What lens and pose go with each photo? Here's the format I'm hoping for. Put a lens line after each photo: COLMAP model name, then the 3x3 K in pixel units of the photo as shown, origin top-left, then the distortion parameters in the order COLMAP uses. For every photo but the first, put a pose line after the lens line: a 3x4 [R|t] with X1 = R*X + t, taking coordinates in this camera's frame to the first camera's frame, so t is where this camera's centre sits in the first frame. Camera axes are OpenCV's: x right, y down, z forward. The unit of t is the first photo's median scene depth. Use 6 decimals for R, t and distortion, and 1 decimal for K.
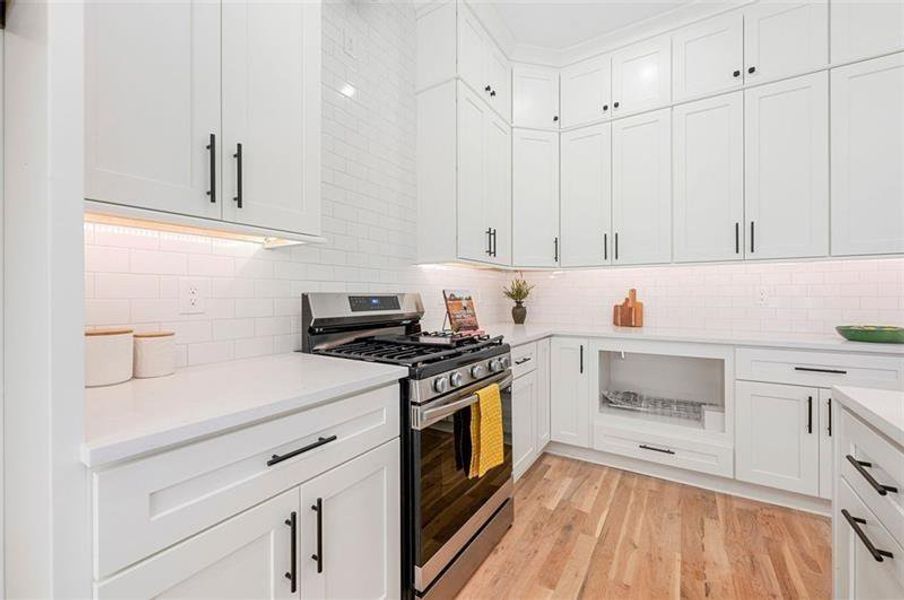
lens RADIAL K [[365.4, 0, 454.8], [0, 365.4, 295.9], [0, 0, 1]] dist [-0.000443, -0.000073]
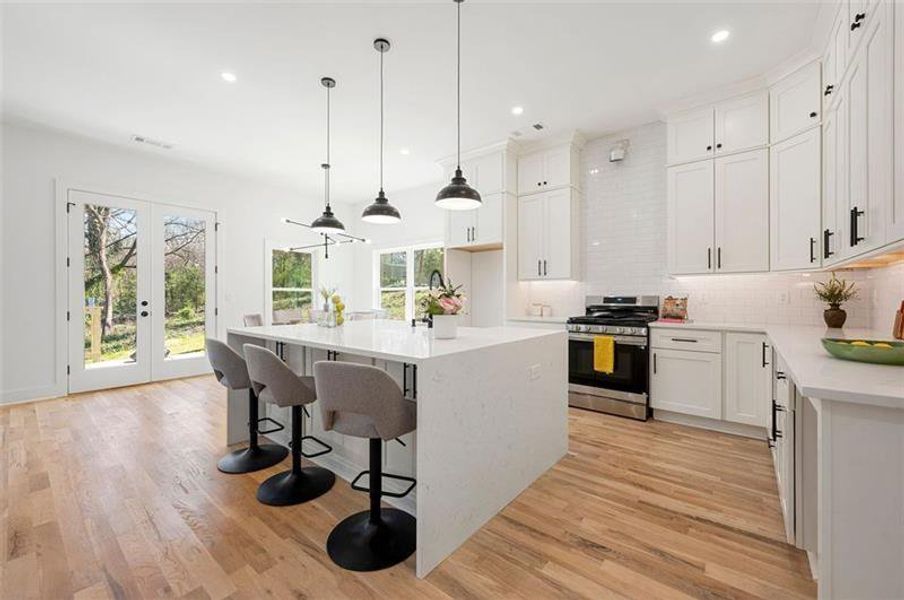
lens RADIAL K [[357.8, 0, 449.4], [0, 357.8, 298.2], [0, 0, 1]] dist [-0.000121, -0.000160]
pose [[-0.120964, 0.009881, -0.992608, 1.916724], [0.001197, 0.999951, 0.009808, -0.014664], [0.992656, -0.000002, -0.120970, 0.223287]]
